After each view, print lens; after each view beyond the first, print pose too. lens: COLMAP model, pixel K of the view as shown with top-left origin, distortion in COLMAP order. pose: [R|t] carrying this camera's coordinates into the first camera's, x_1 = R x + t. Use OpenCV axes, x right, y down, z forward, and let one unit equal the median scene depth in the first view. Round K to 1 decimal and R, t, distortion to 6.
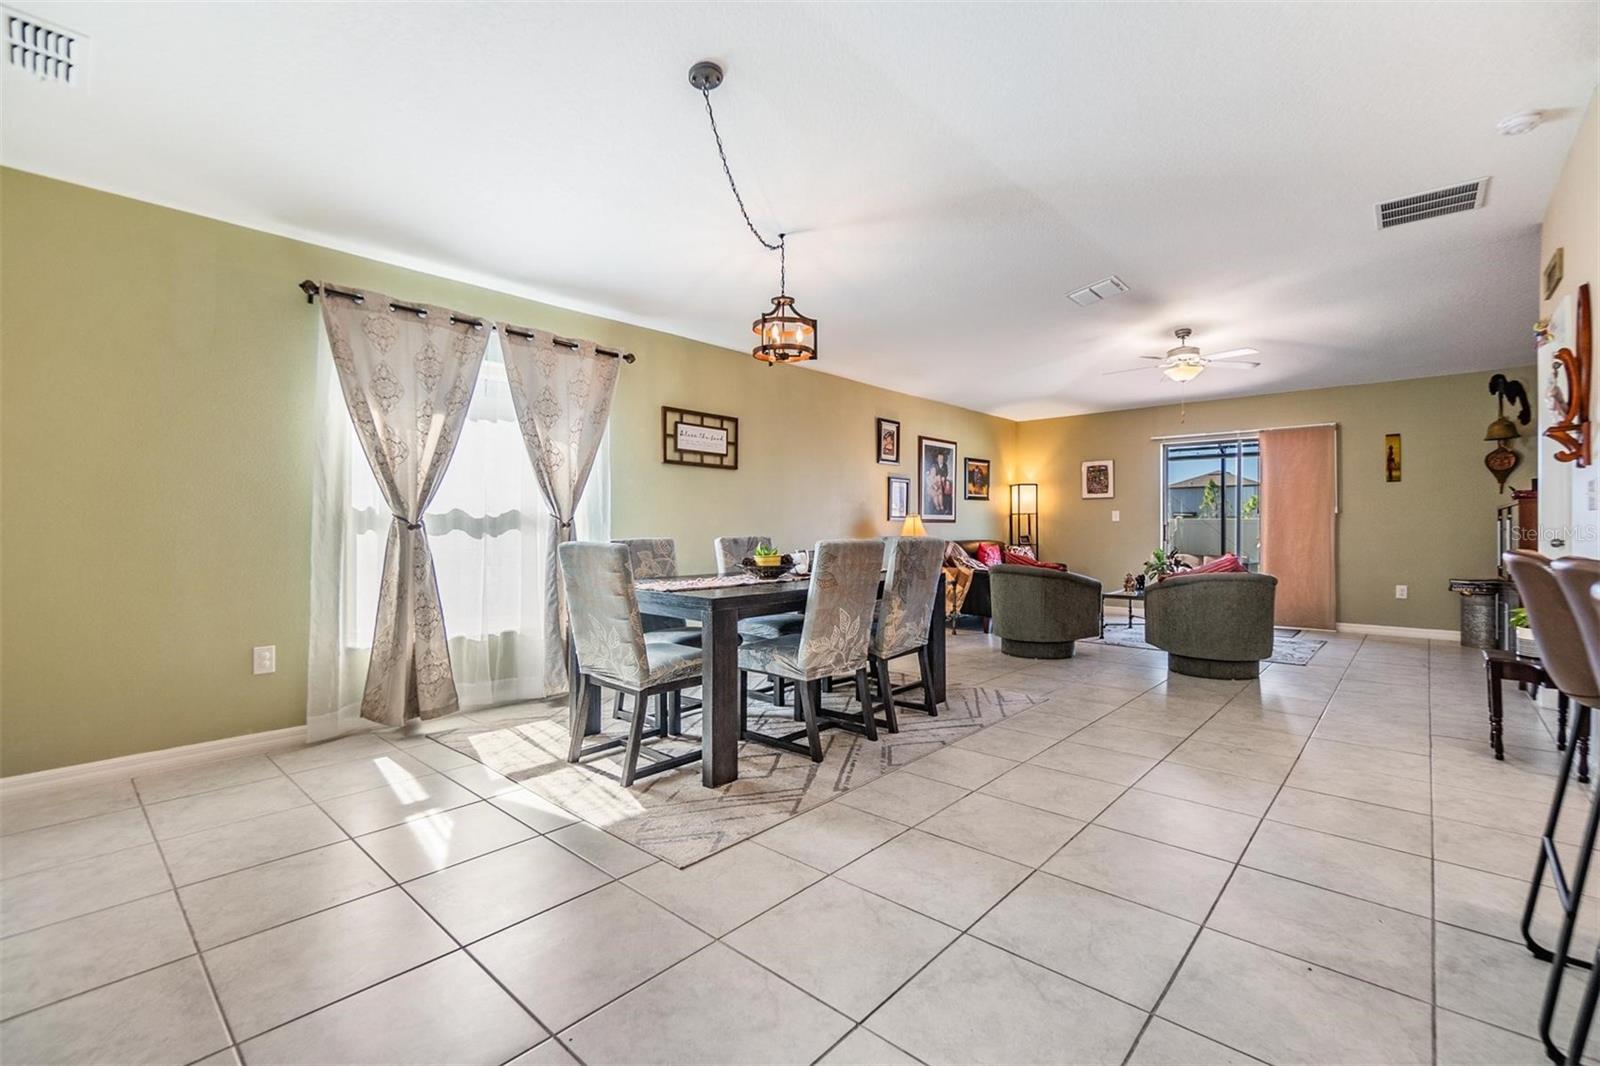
lens RADIAL K [[700.3, 0, 796.7], [0, 700.3, 531.0], [0, 0, 1]] dist [0.000668, 0.001158]
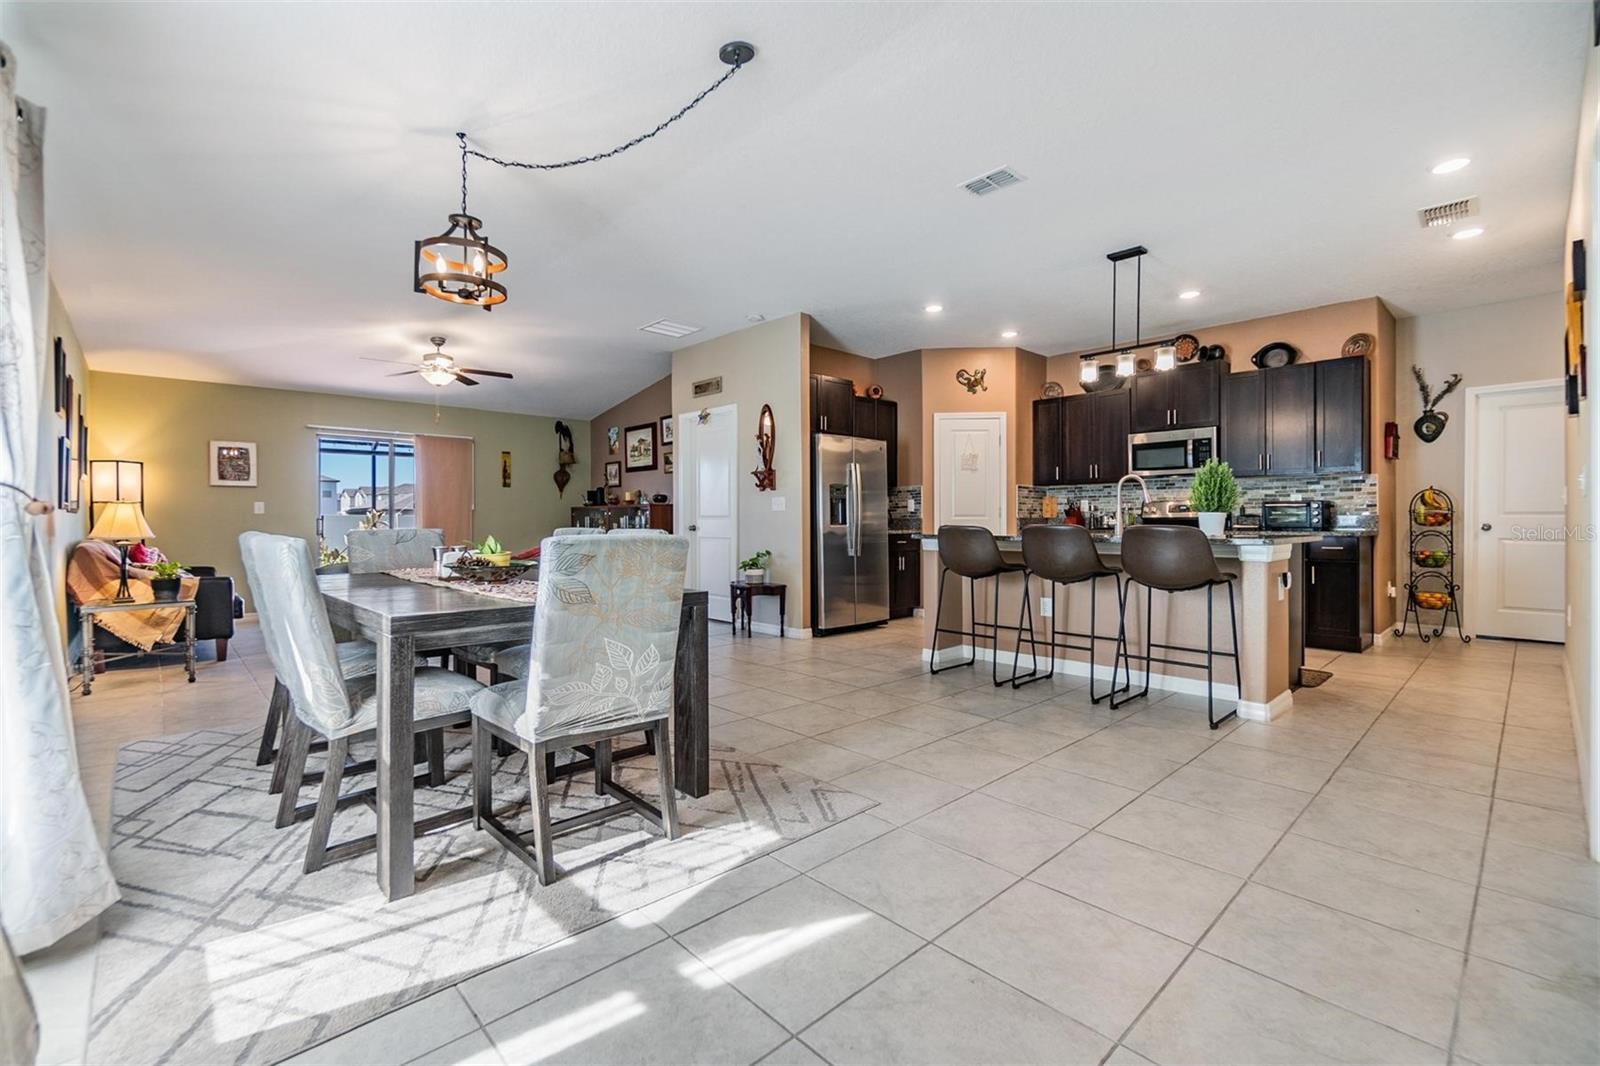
lens RADIAL K [[693.4, 0, 798.2], [0, 693.4, 524.0], [0, 0, 1]] dist [-0.001875, 0.000318]
pose [[0.083377, -0.003512, 0.996512, -0.465555], [0.009059, 0.999955, 0.002767, 0.002266], [-0.996477, 0.008797, 0.083405, 0.359682]]
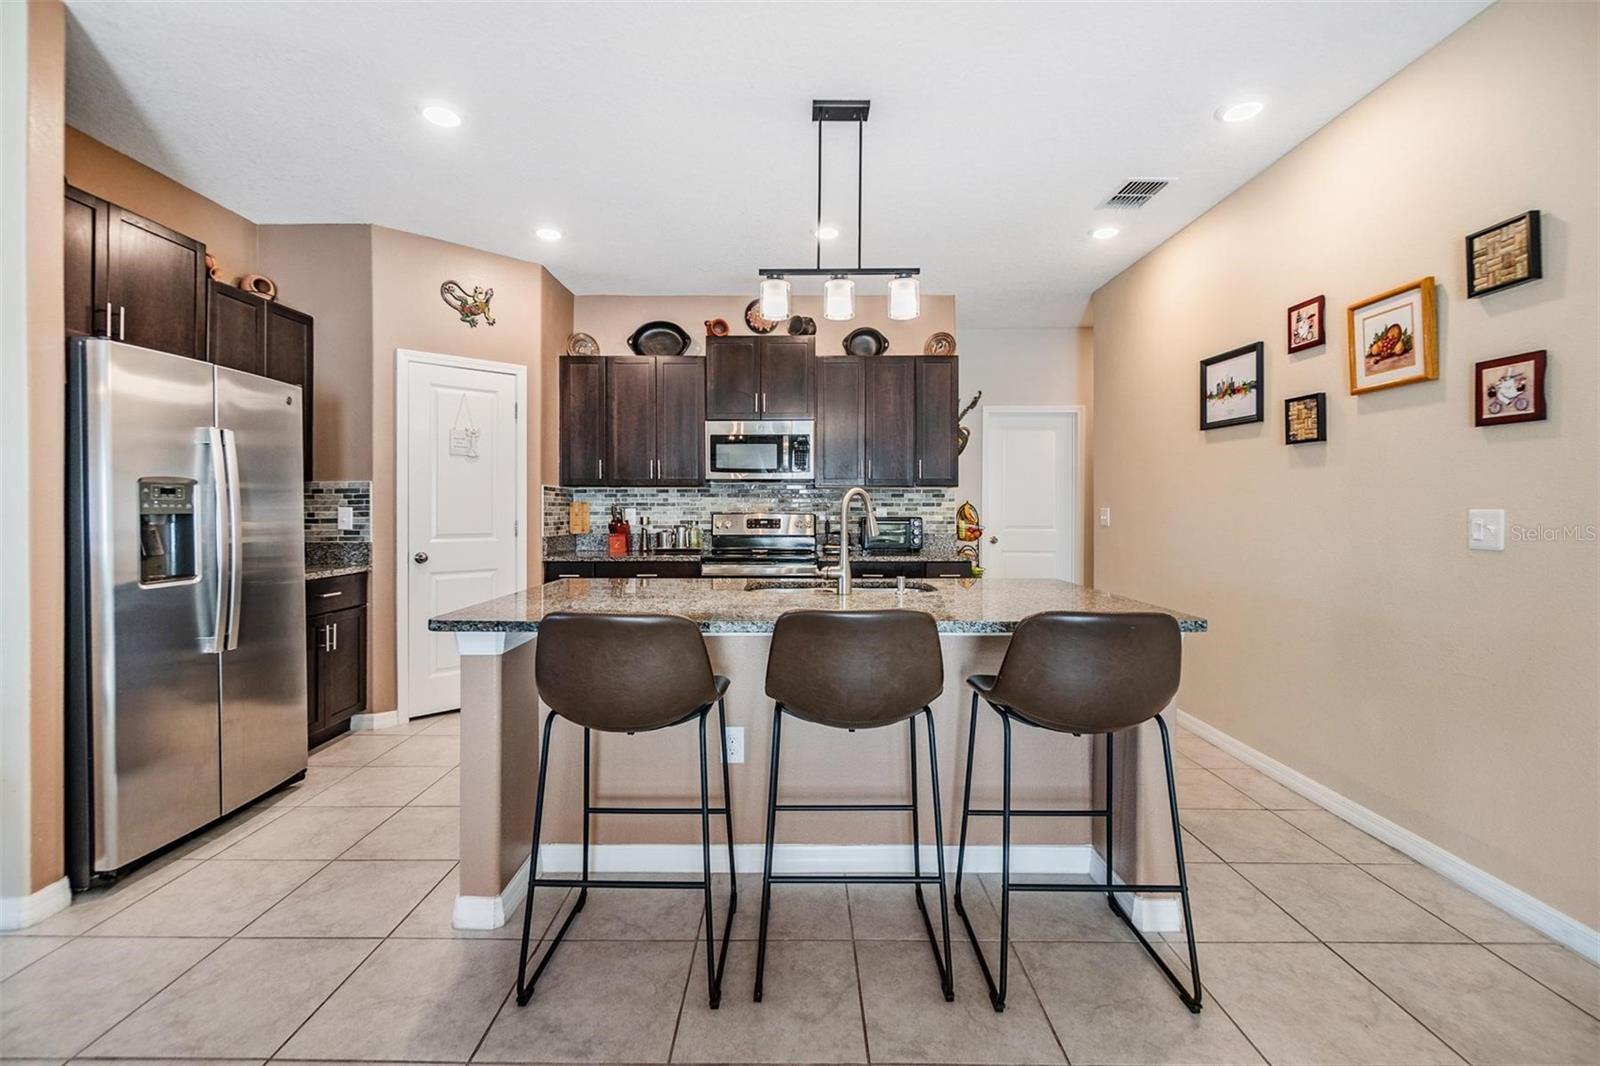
lens RADIAL K [[701.7, 0, 793.1], [0, 701.7, 507.6], [0, 0, 1]] dist [-0.001192, 0.000048]
pose [[-0.665314, 0.001173, 0.746562, 0.005137], [0.005260, 0.999981, 0.003117, -0.034341], [-0.746545, 0.006001, -0.665308, 0.384912]]
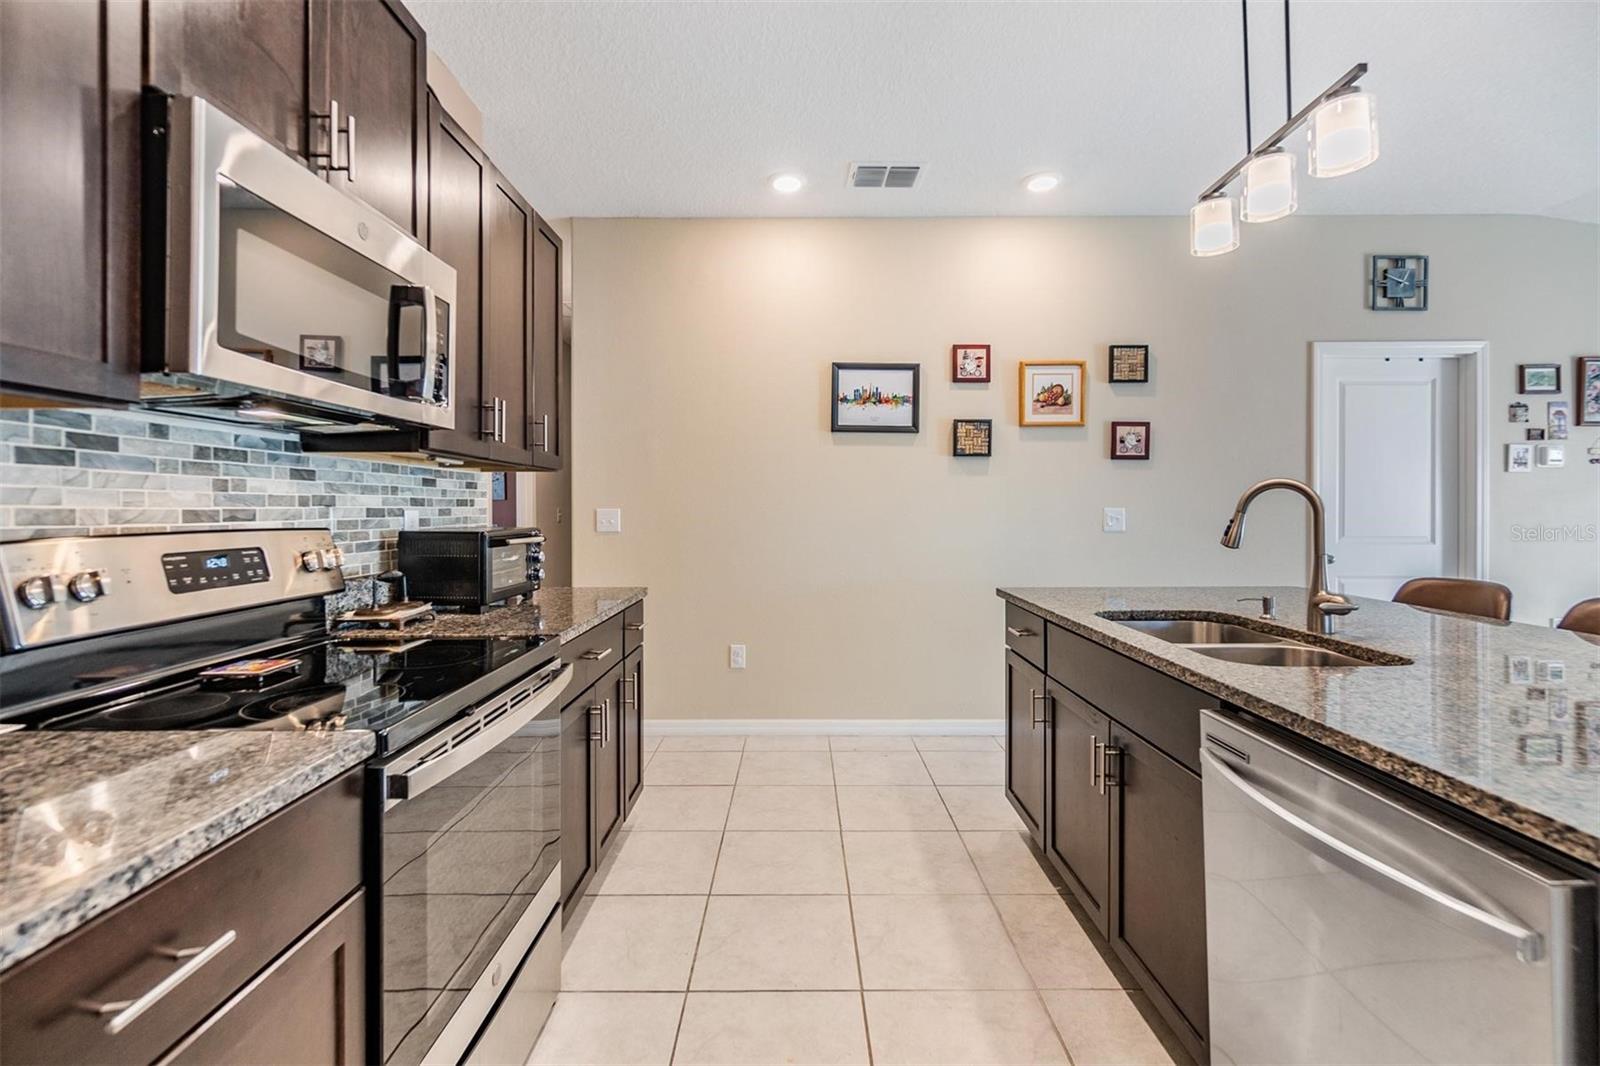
lens RADIAL K [[705.1, 0, 794.8], [0, 705.1, 498.5], [0, 0, 1]] dist [-0.002059, -0.000598]
pose [[-0.744548, -0.005221, -0.667548, 0.664890], [-0.000902, 0.999976, -0.006816, -0.034414], [0.667568, -0.004473, -0.744535, 0.150530]]
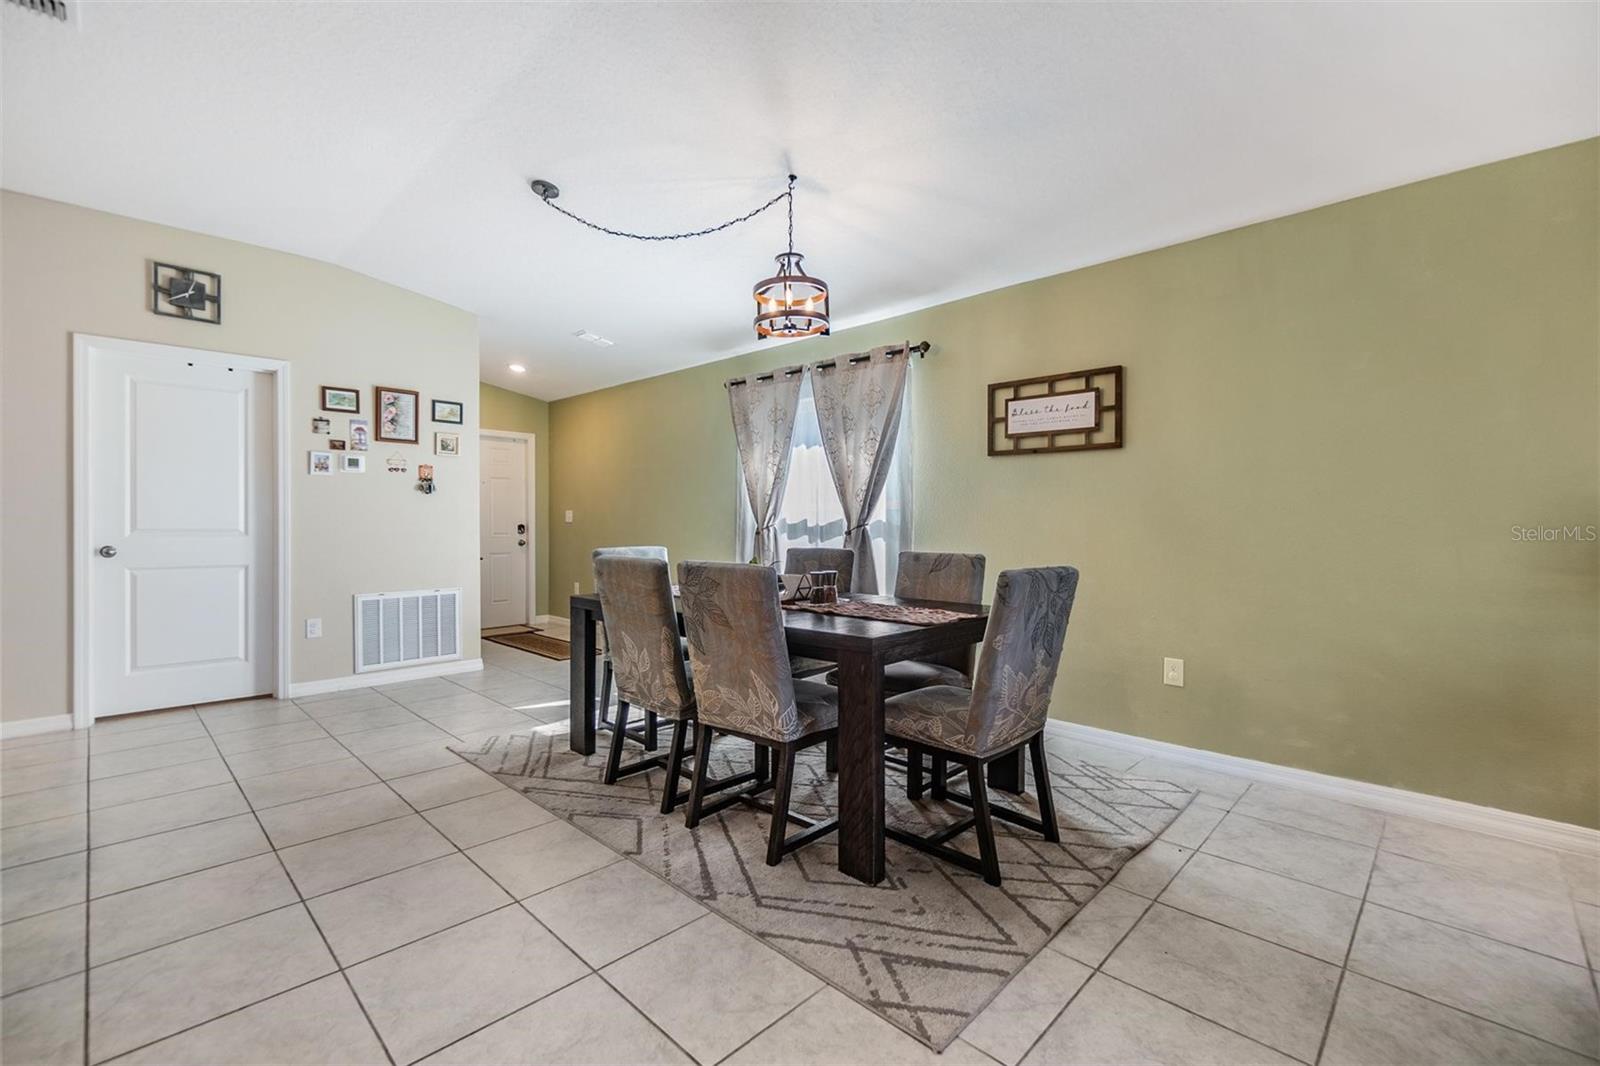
lens RADIAL K [[690.1, 0, 790.4], [0, 690.1, 531.3], [0, 0, 1]] dist [0.000925, 0.000093]
pose [[-0.045778, 0.015353, -0.998834, 0.486020], [-0.007300, 0.999850, 0.015704, -0.017949], [0.998925, 0.008010, -0.045659, 0.649114]]
